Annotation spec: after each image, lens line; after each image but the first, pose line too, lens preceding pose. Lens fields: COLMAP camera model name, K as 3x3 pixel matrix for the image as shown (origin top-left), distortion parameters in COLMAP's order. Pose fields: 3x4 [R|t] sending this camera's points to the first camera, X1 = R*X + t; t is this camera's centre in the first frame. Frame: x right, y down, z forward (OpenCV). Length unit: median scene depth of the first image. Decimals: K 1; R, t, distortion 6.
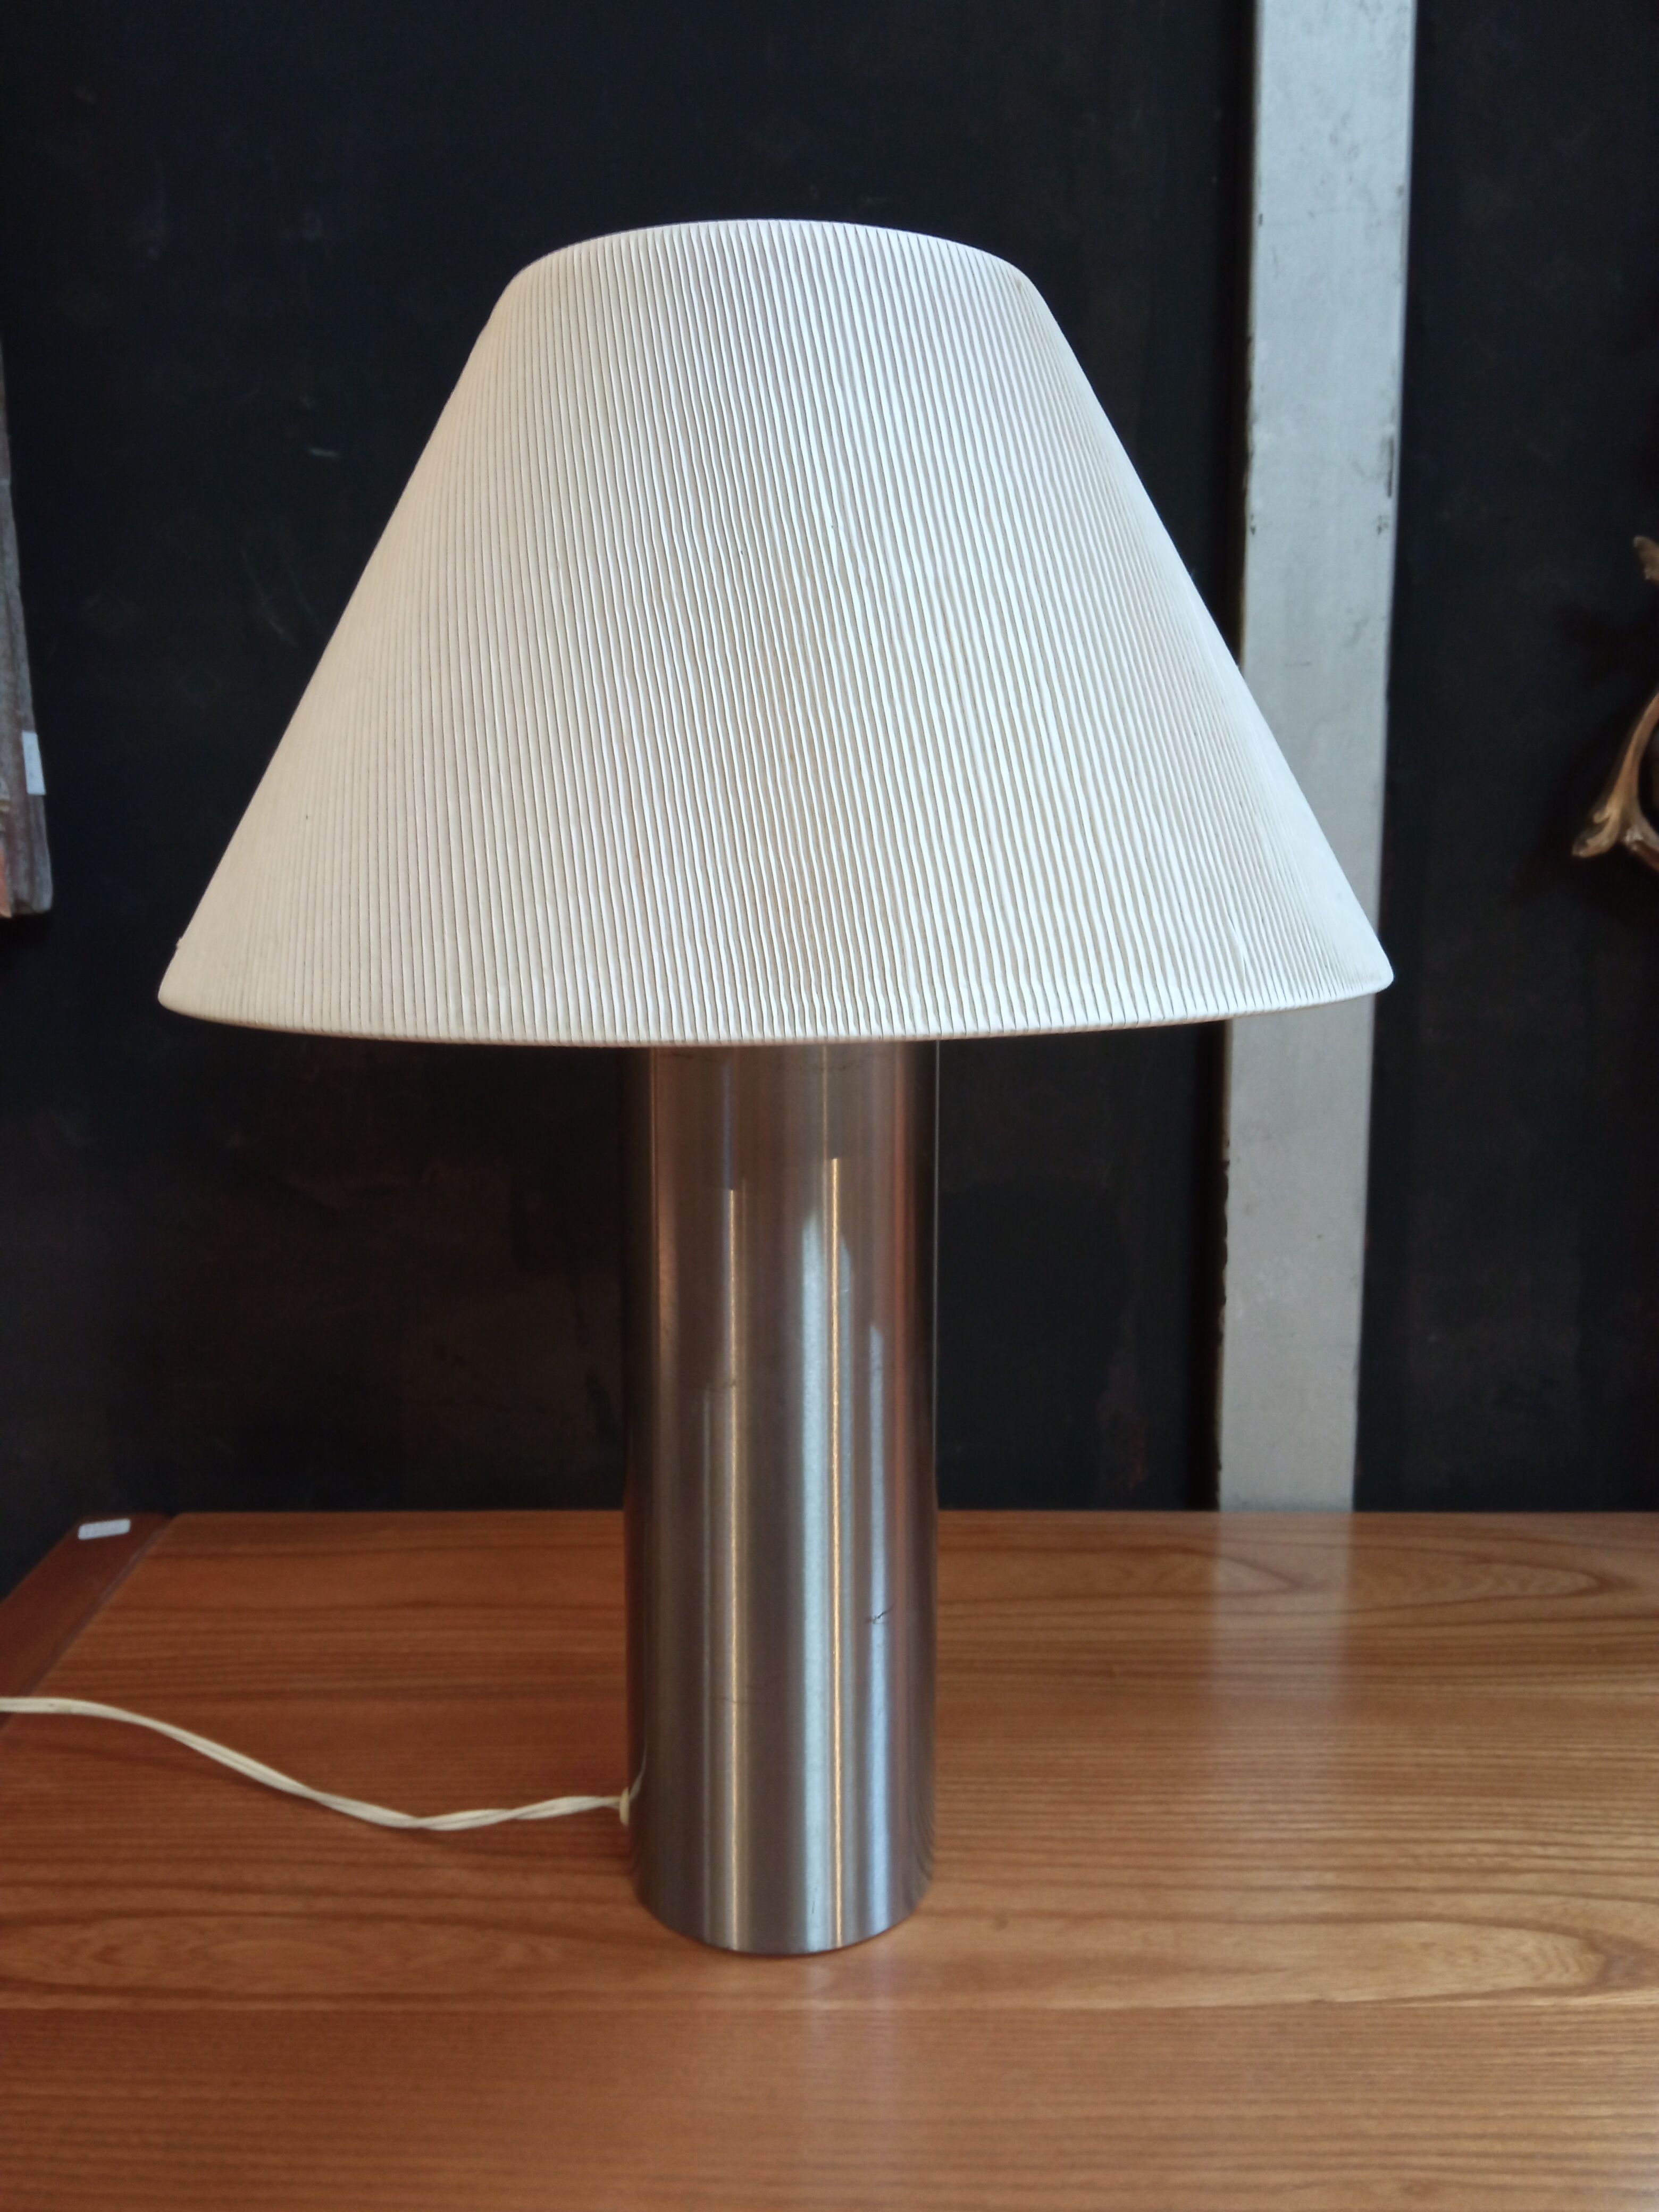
lens RADIAL K [[1763.7, 0, 819.4], [0, 1763.7, 1105.9], [0, 0, 1]] dist [0.038383, -0.068807]
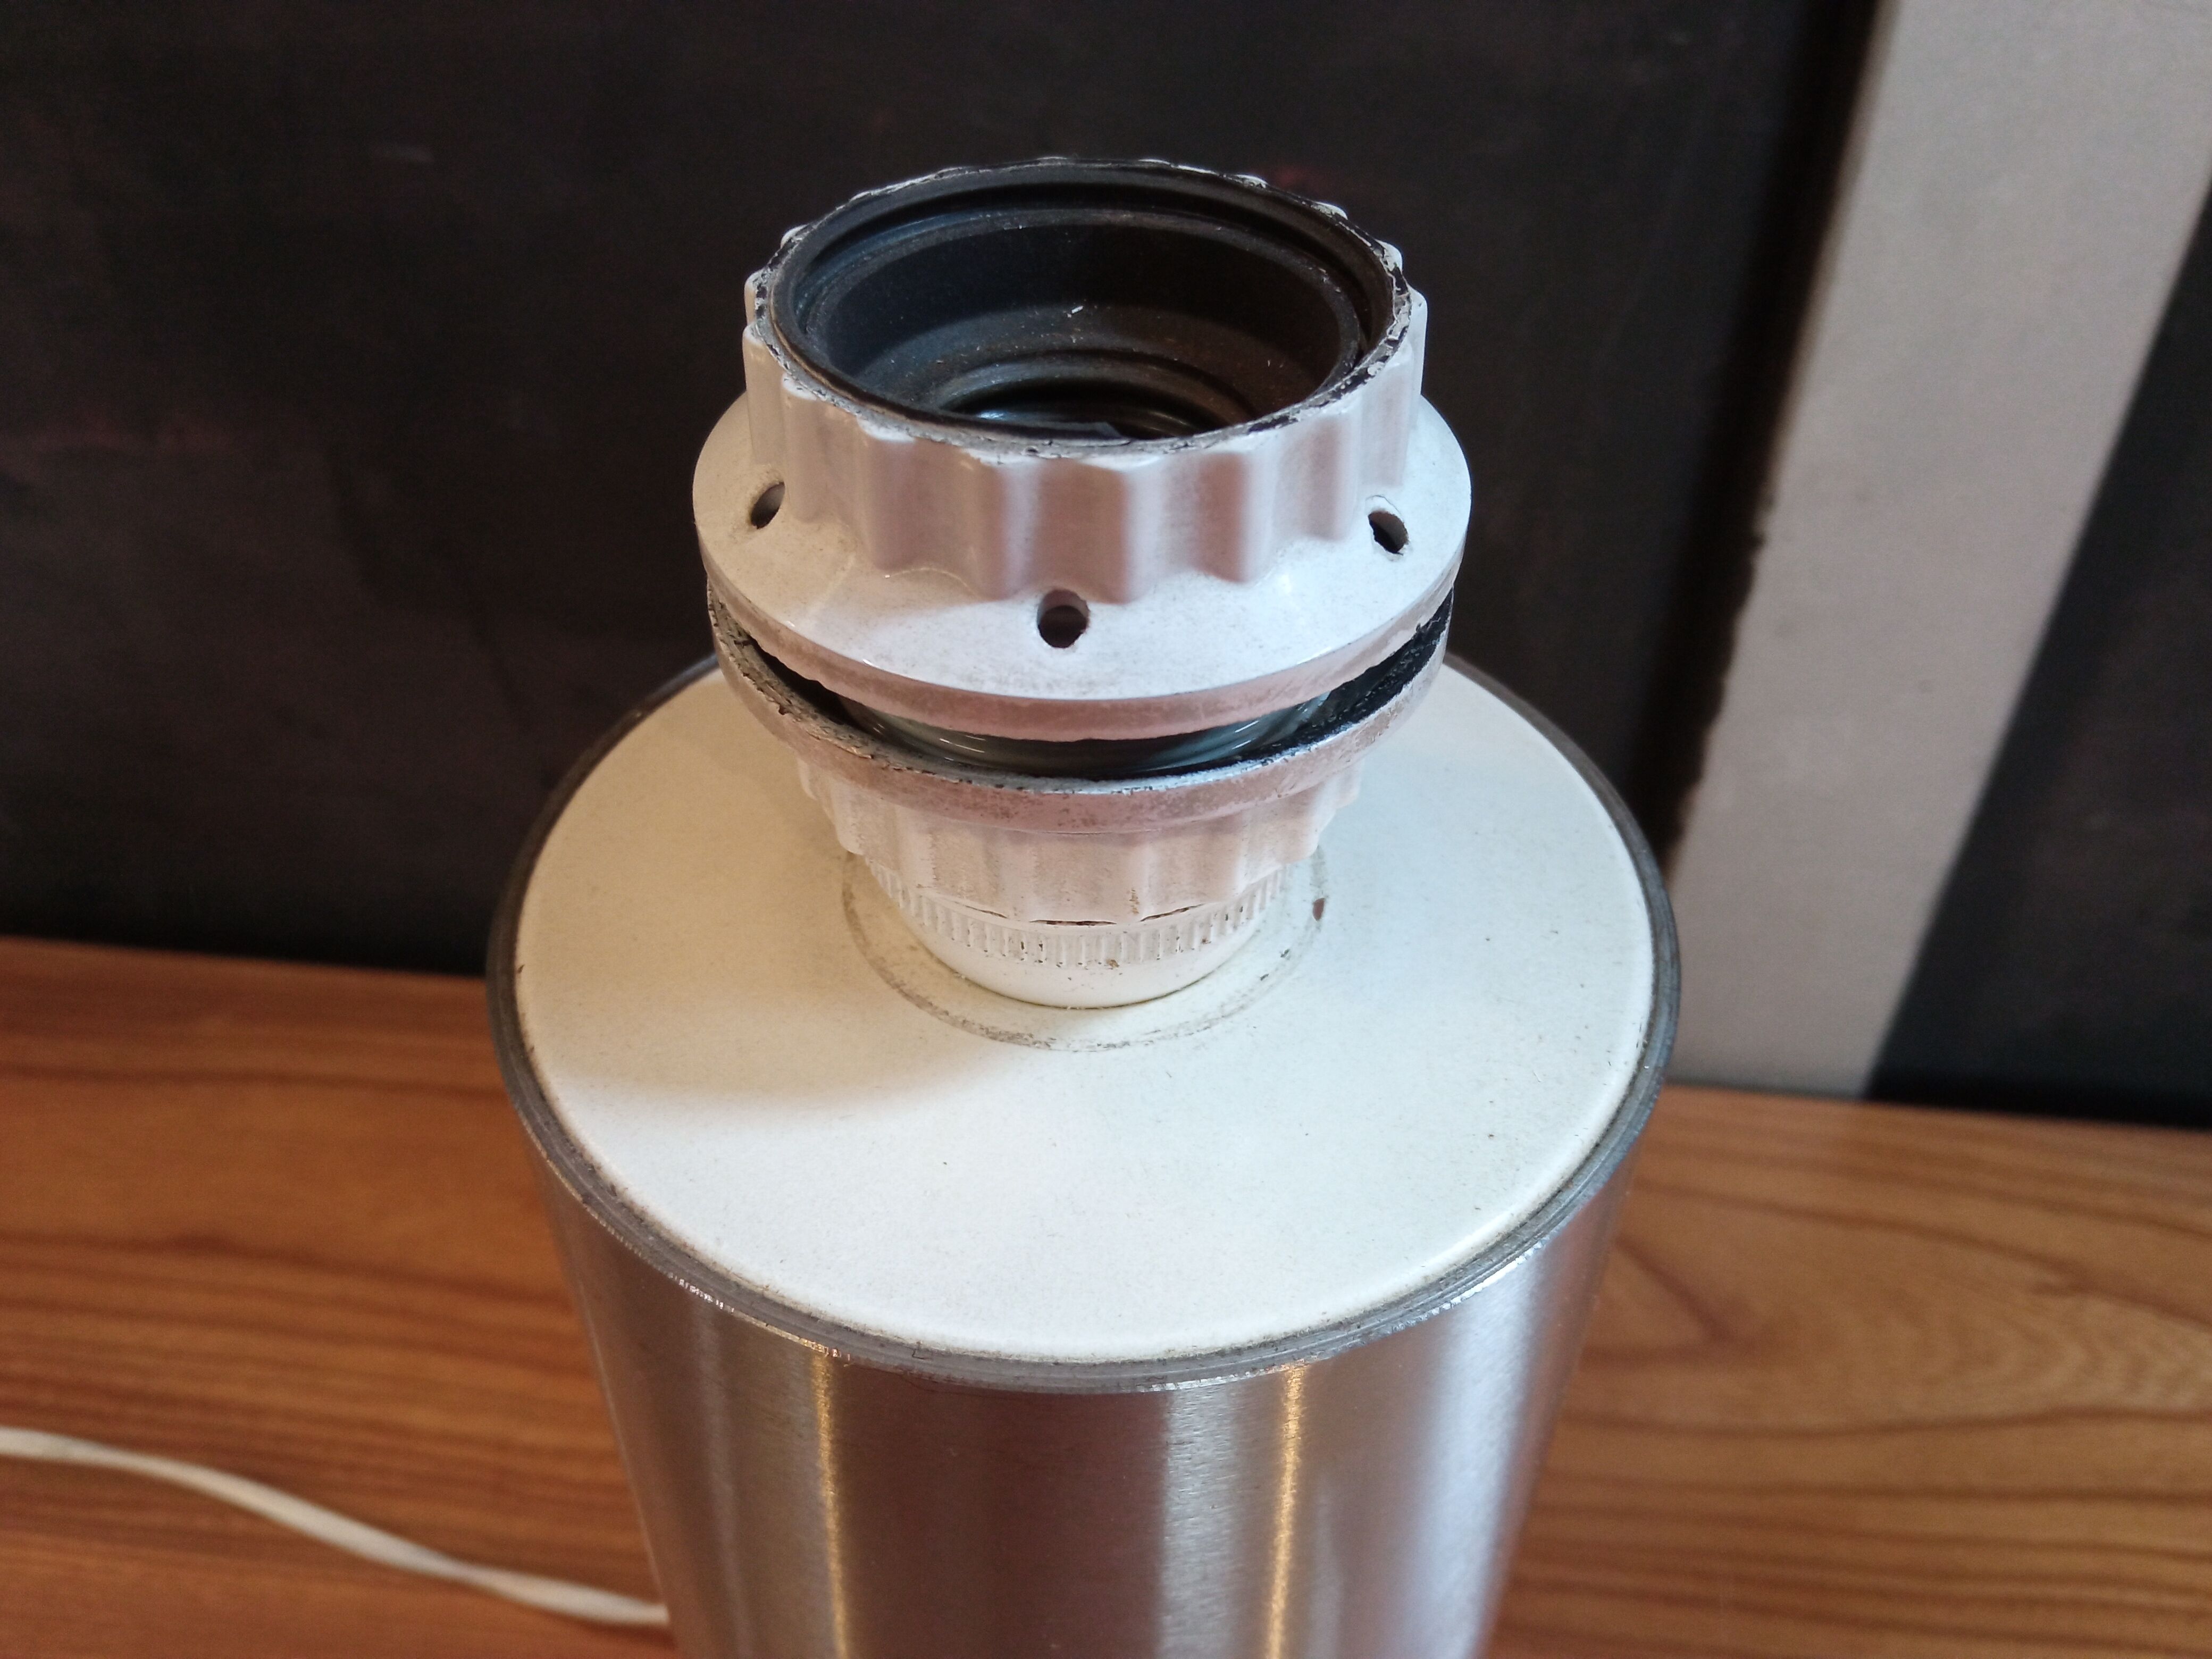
lens RADIAL K [[1836.6, 0, 1111.1], [0, 1836.6, 835.6], [0, 0, 1]] dist [0.042549, -0.099342]
pose [[0.993077, 0.079178, -0.086770, 0.163615], [-0.022270, 0.852196, 0.522748, -0.224500], [0.115335, -0.517197, 0.848060, 0.784052]]
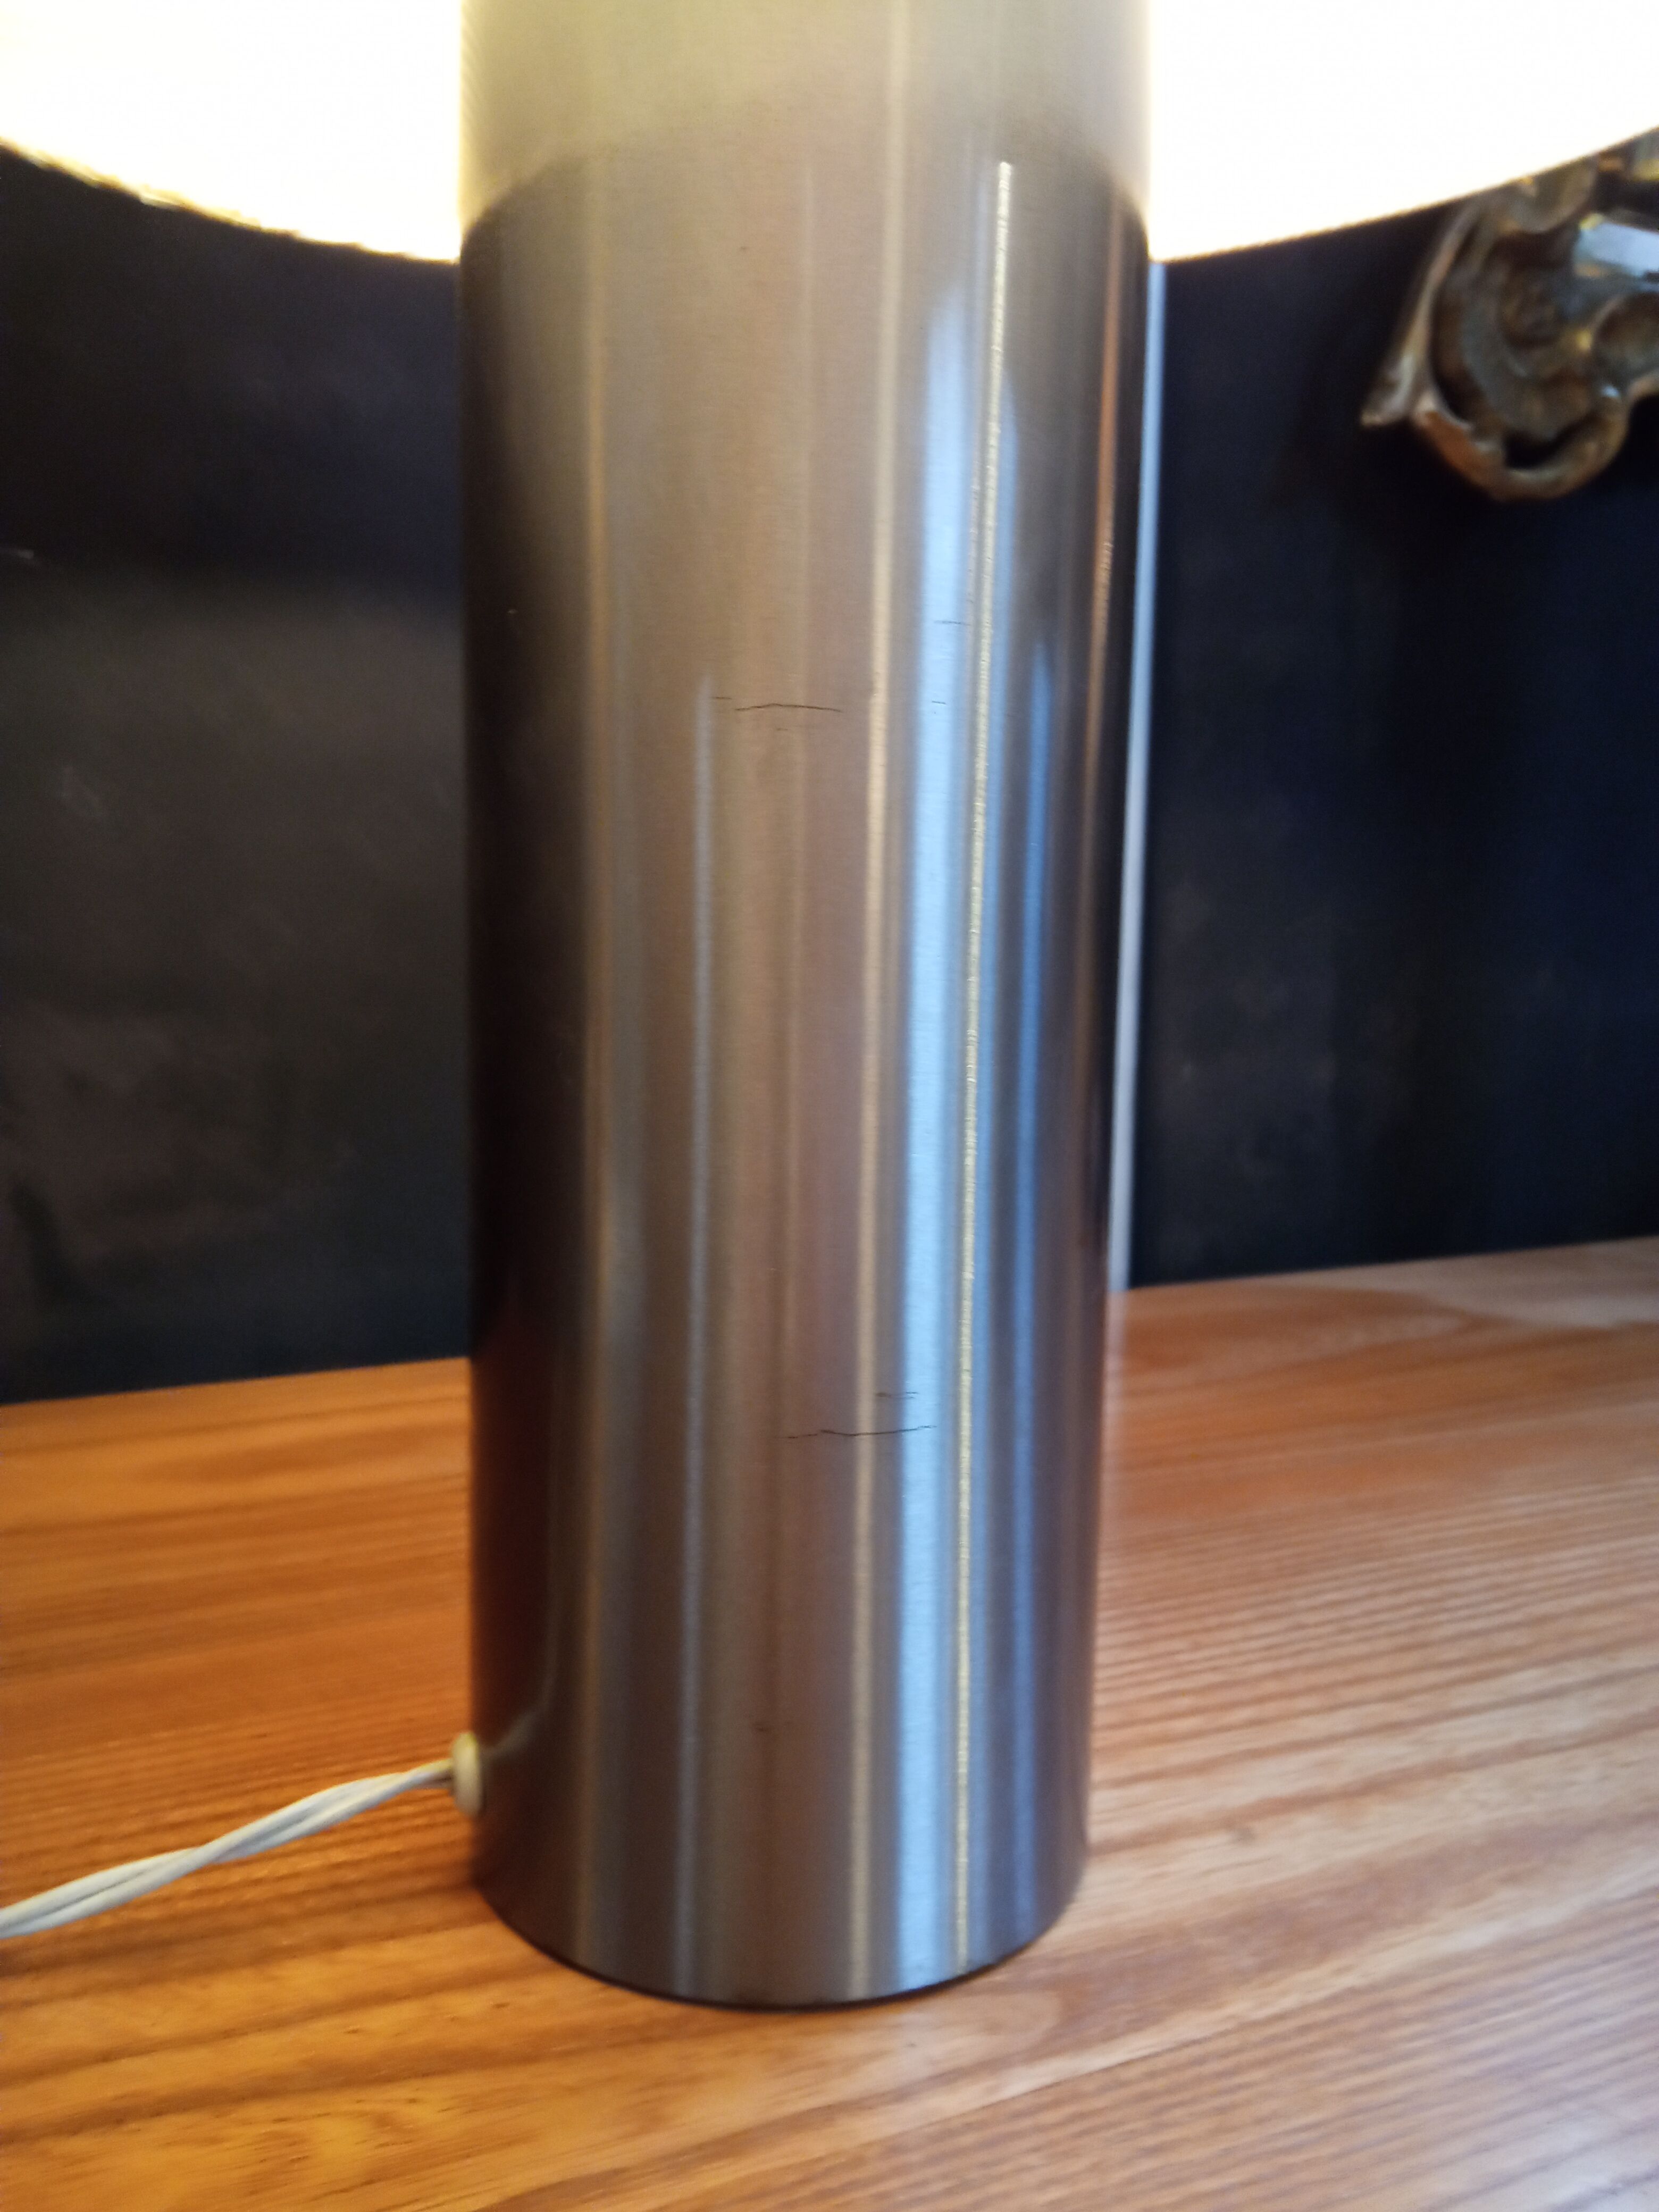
lens RADIAL K [[1791.5, 0, 822.6], [0, 1791.5, 1165.8], [0, 0, 1]] dist [0.074558, -0.141104]
pose [[0.905797, -0.054652, 0.420173, -0.217921], [0.050696, 0.998502, 0.020585, 0.231374], [-0.420668, 0.002656, 0.907211, 0.532797]]
